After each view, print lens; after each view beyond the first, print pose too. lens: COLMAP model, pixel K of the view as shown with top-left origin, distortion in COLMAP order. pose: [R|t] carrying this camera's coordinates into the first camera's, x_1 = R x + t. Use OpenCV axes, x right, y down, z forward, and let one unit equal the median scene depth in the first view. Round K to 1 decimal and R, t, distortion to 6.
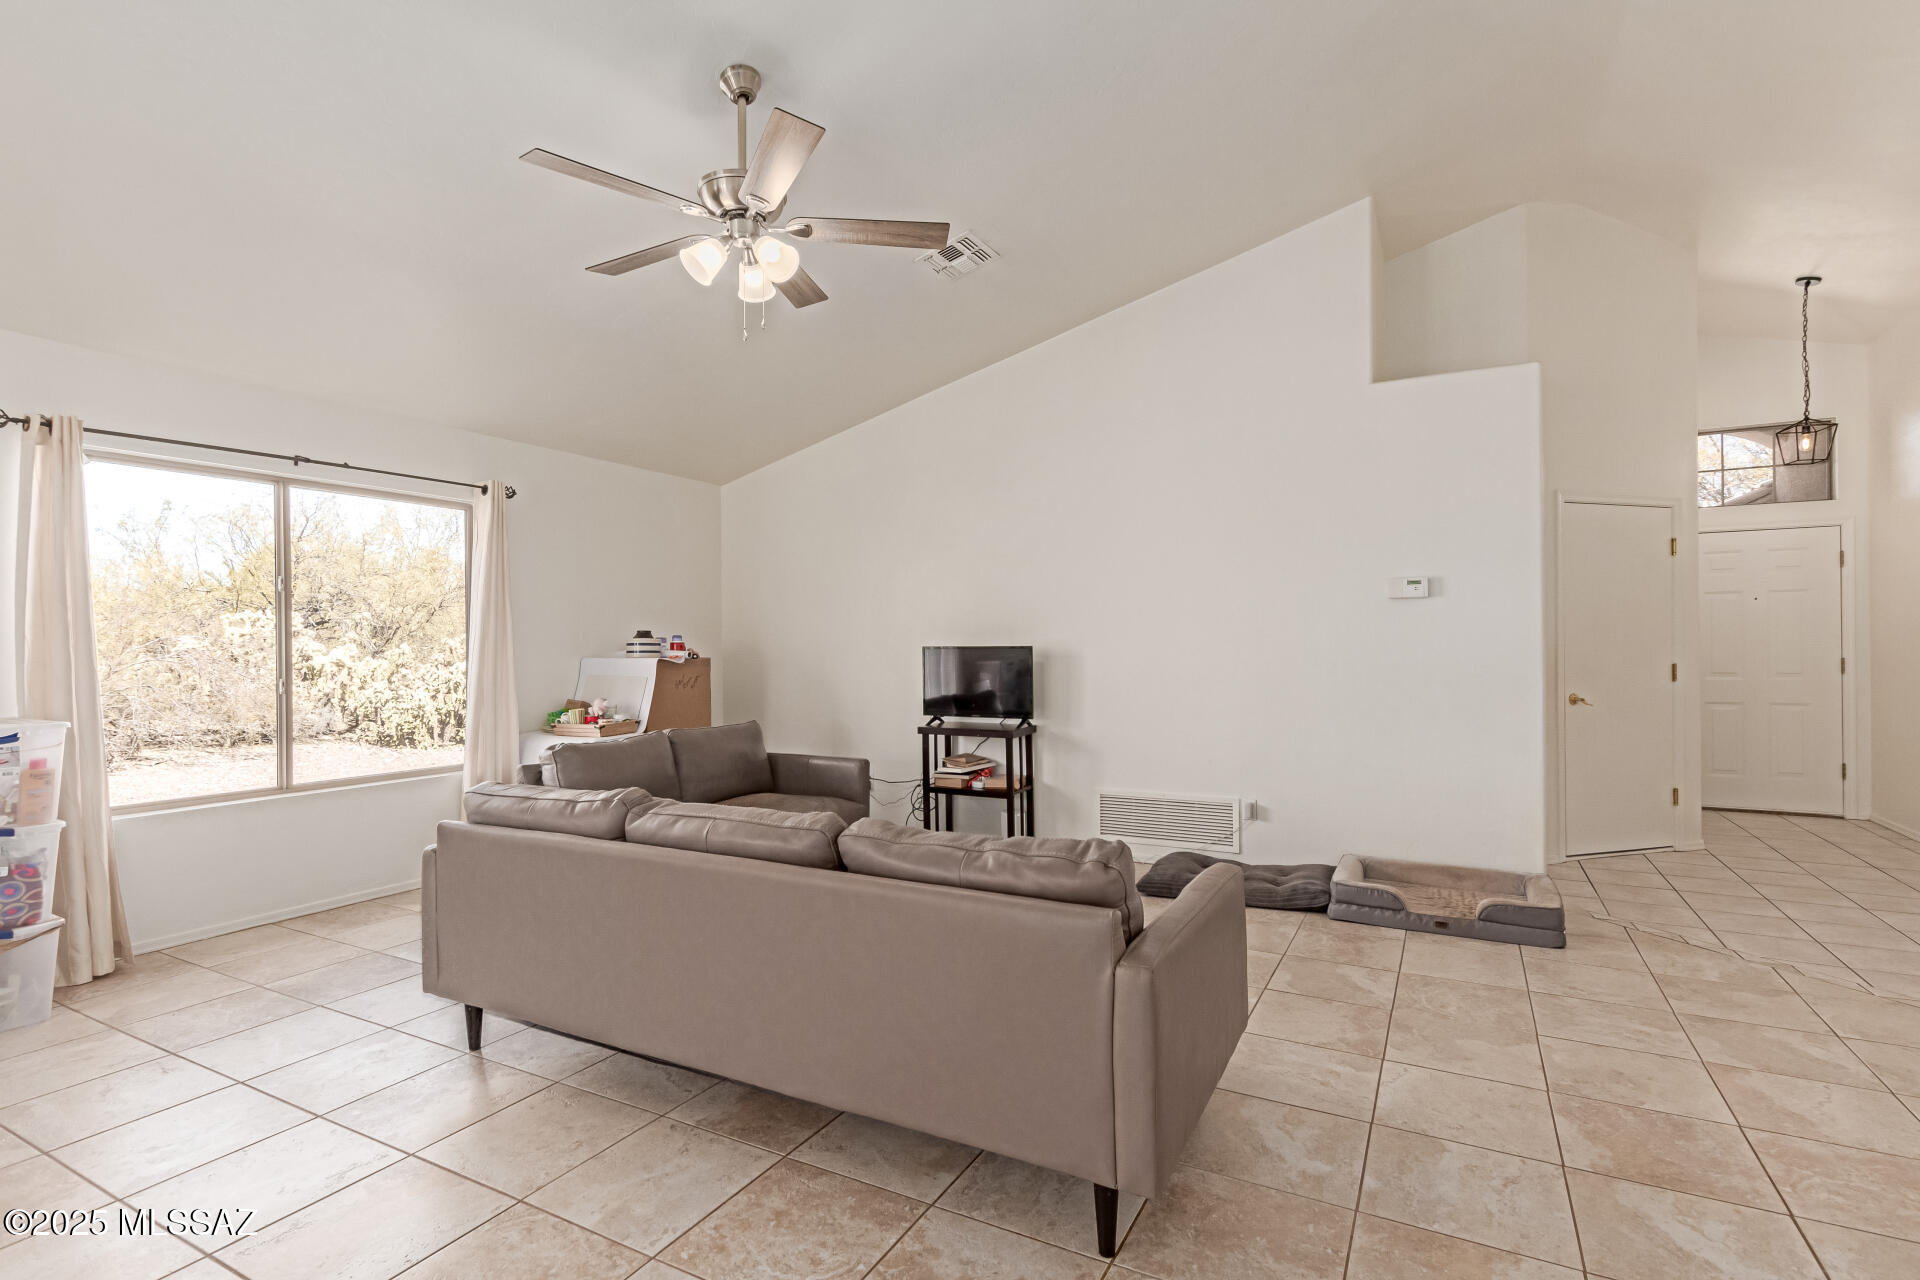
lens RADIAL K [[902.0, 0, 953.2], [0, 902.0, 647.0], [0, 0, 1]] dist [0.008023, -0.001563]
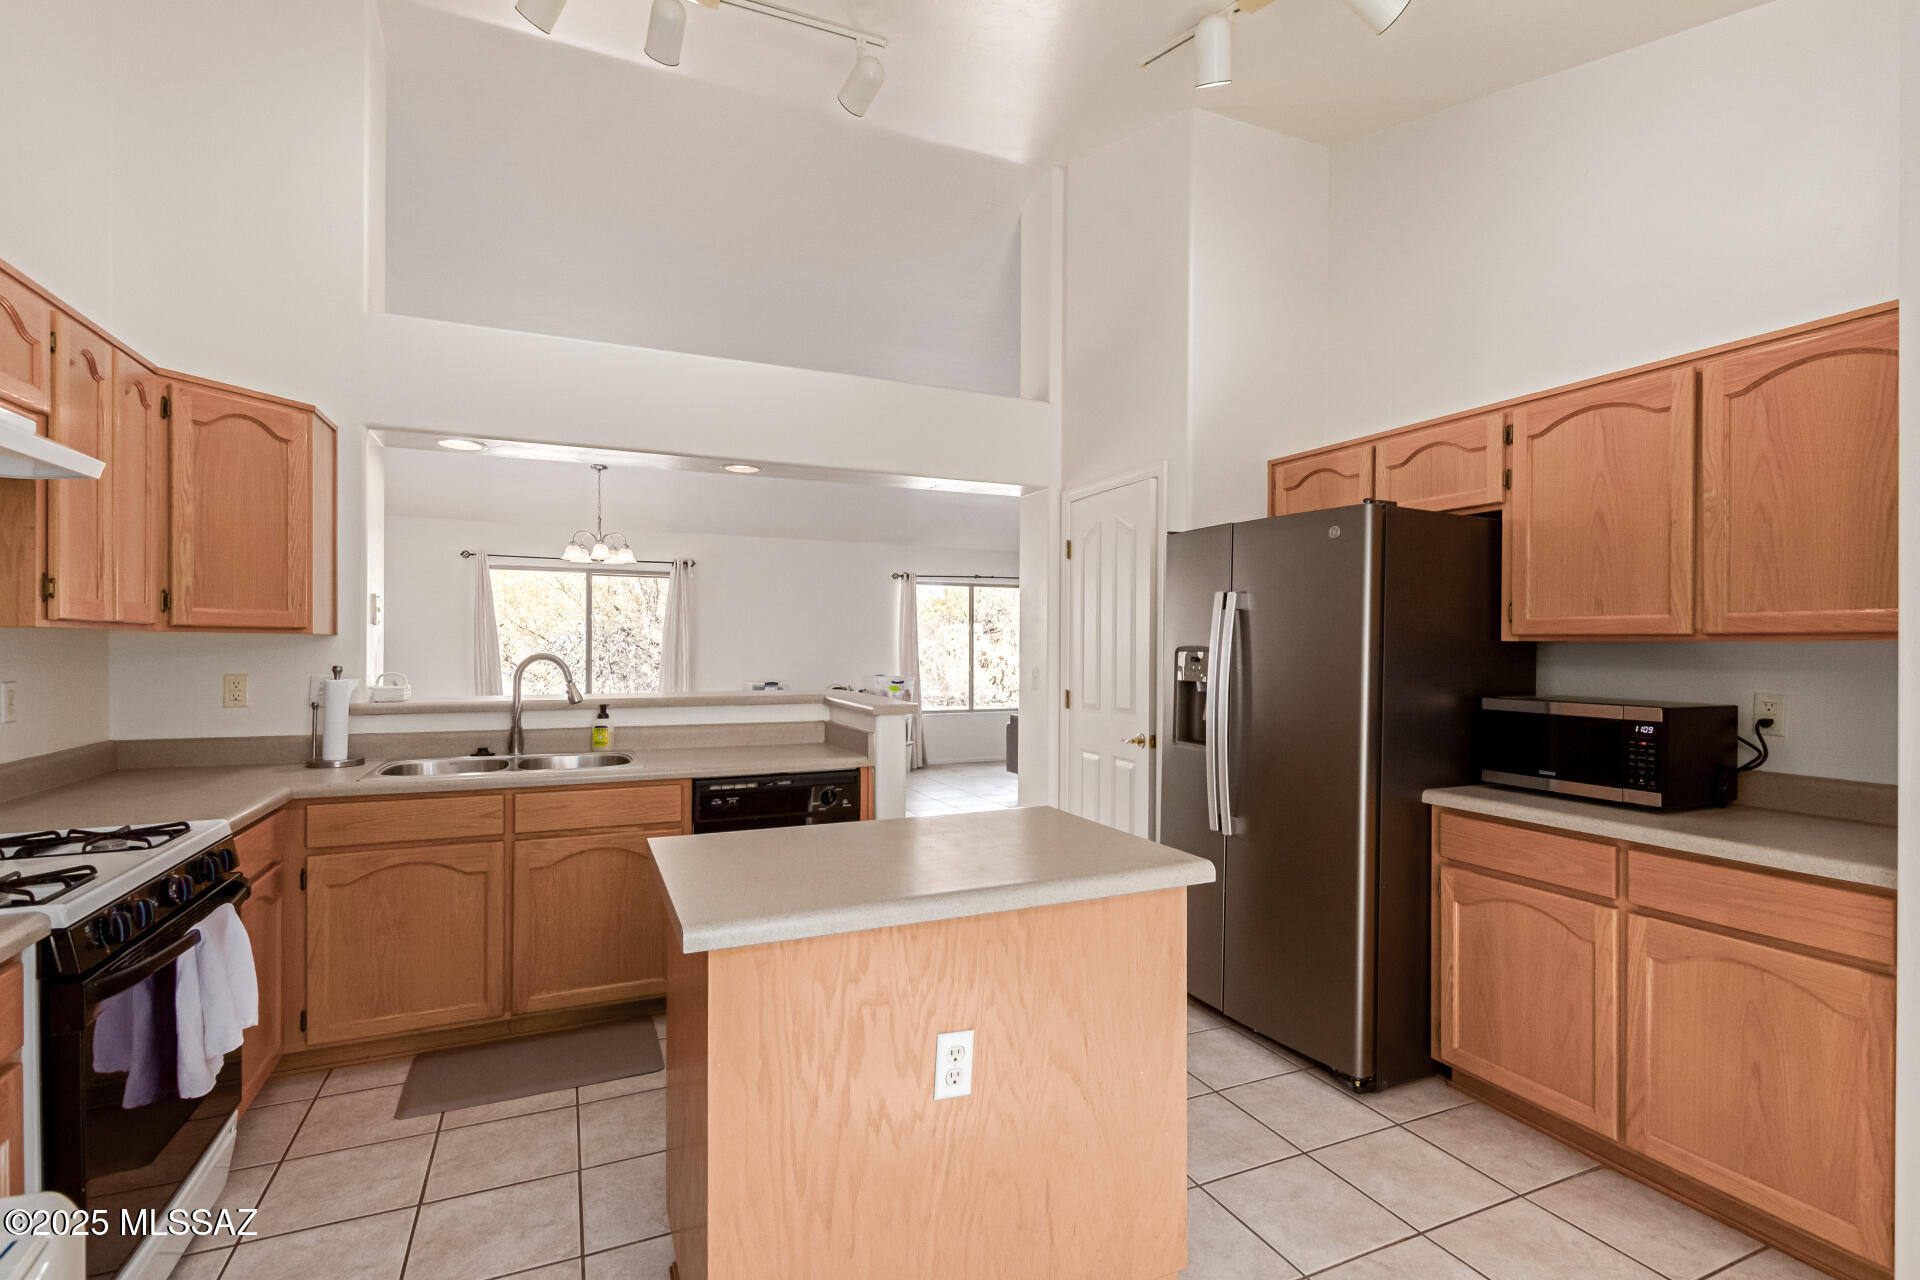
lens RADIAL K [[880.8, 0, 987.4], [0, 880.8, 650.6], [0, 0, 1]] dist [0.004289, -0.000062]
pose [[0.813101, 0.013570, -0.581964, 0.677834], [-0.009209, 0.999903, 0.010449, -0.030425], [0.582049, -0.003137, 0.813147, -0.905010]]
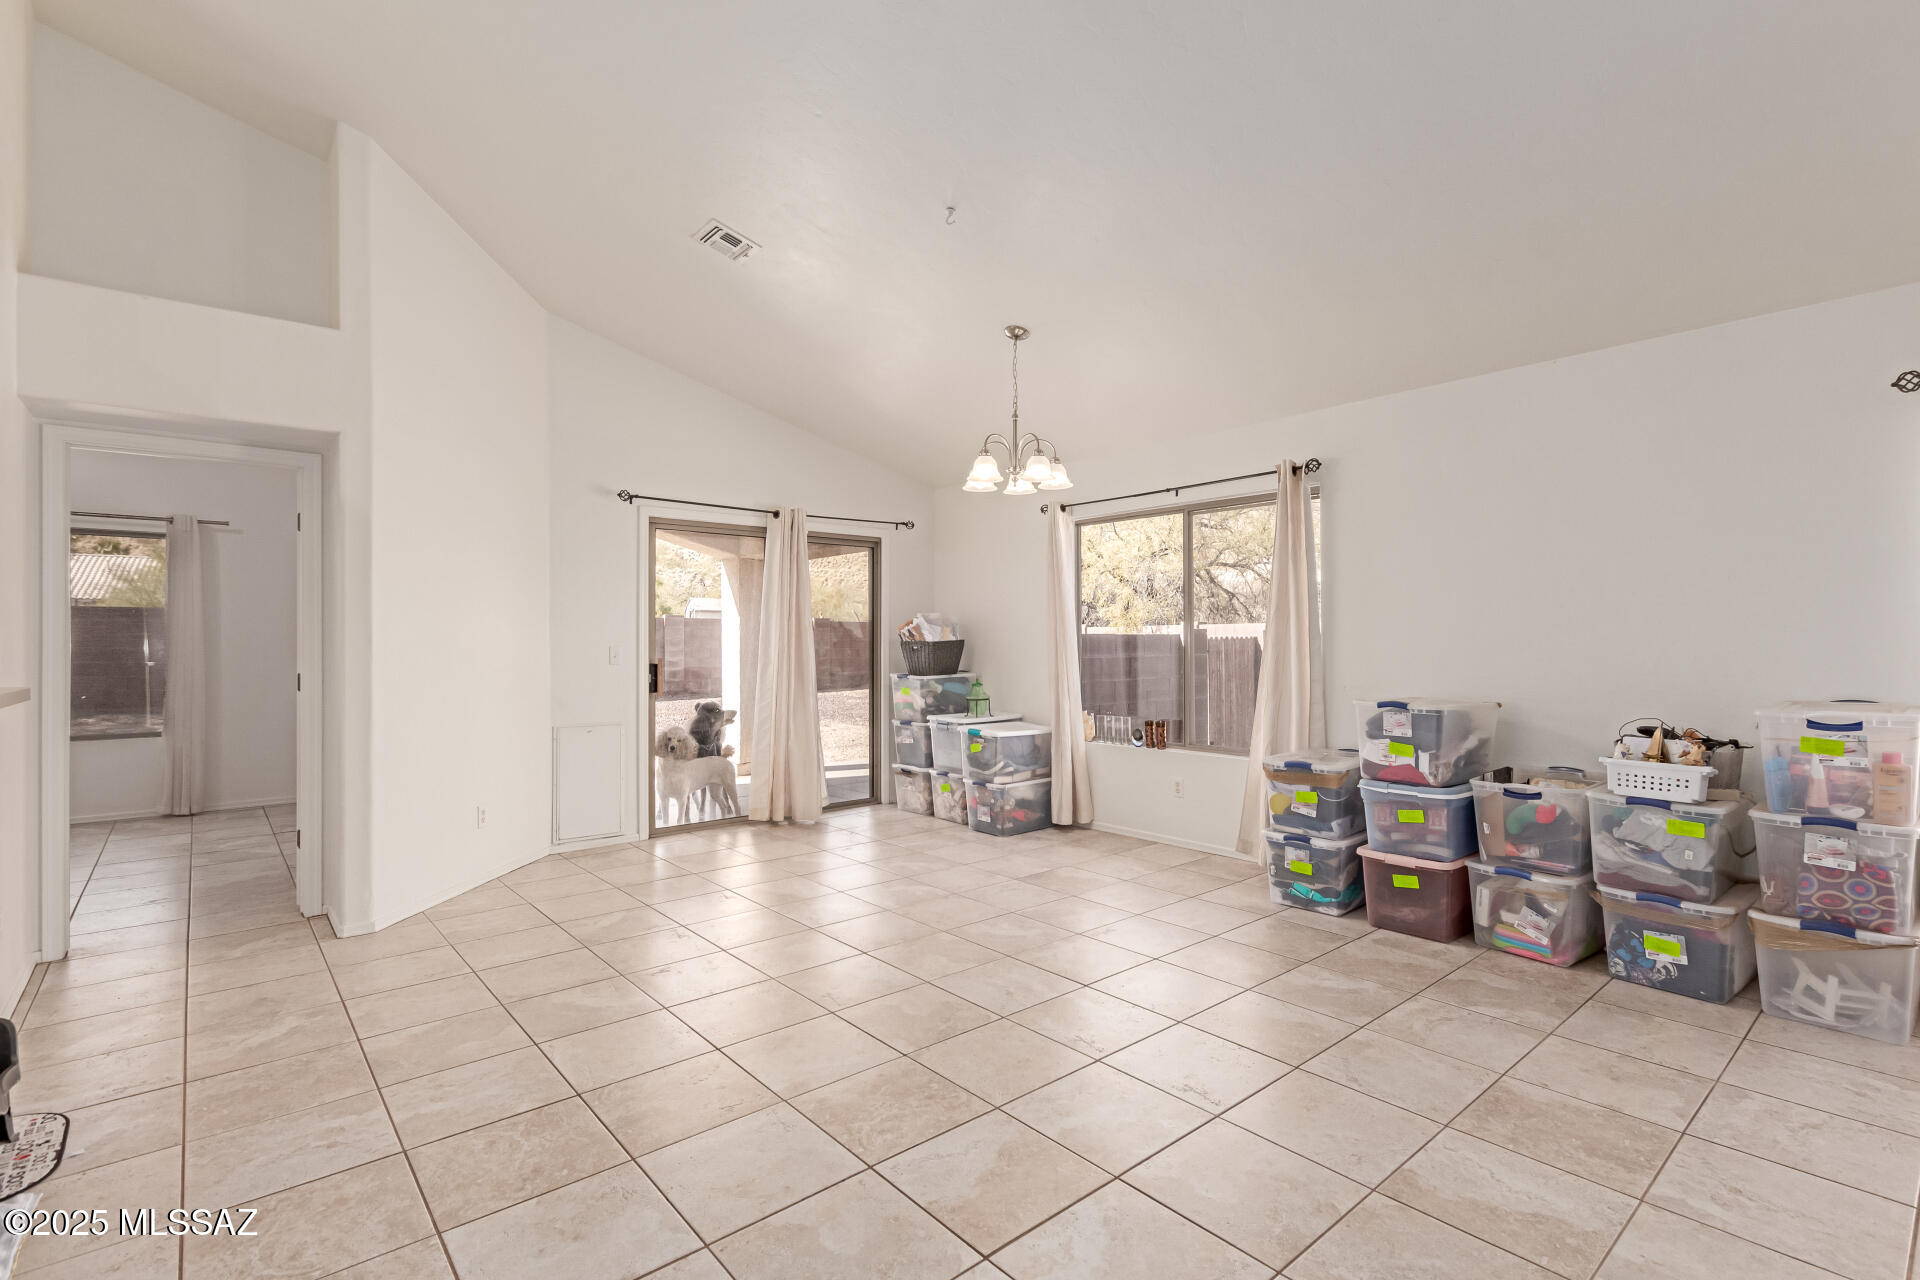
lens RADIAL K [[880.8, 0, 952.4], [0, 880.8, 647.9], [0, 0, 1]] dist [0.004289, -0.000062]
pose [[-0.354054, 0.015080, -0.935103, 0.107067], [0.010278, 0.999872, 0.012232, -0.002015], [0.935168, -0.005280, -0.354164, 0.304363]]
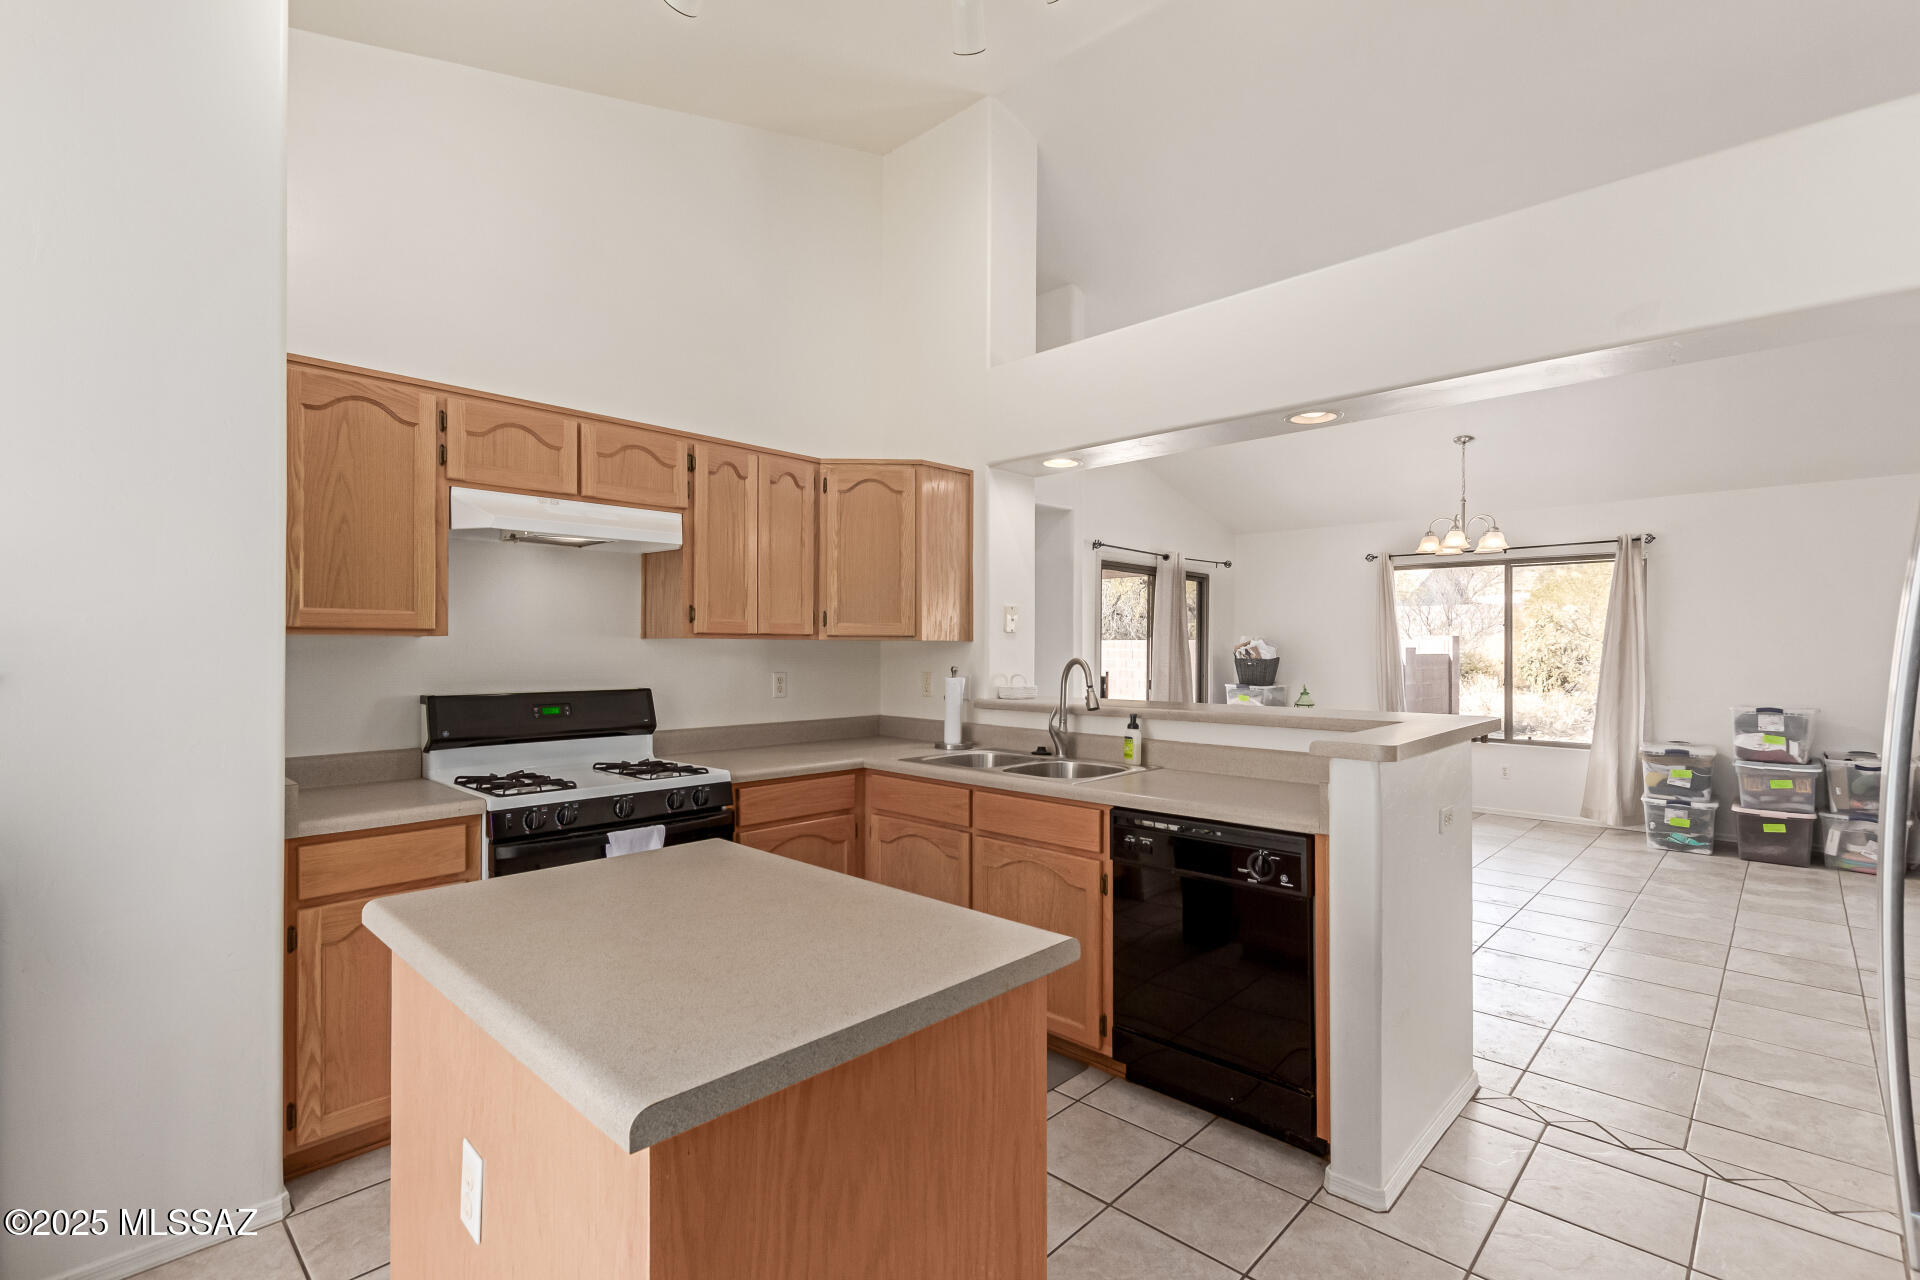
lens RADIAL K [[880.8, 0, 953.9], [0, 880.8, 652.9], [0, 0, 1]] dist [0.004289, -0.000062]
pose [[-0.254282, 0.010405, -0.967074, 0.681740], [0.001391, 0.999945, 0.010392, -0.028190], [0.967129, 0.001297, -0.254283, -0.404368]]
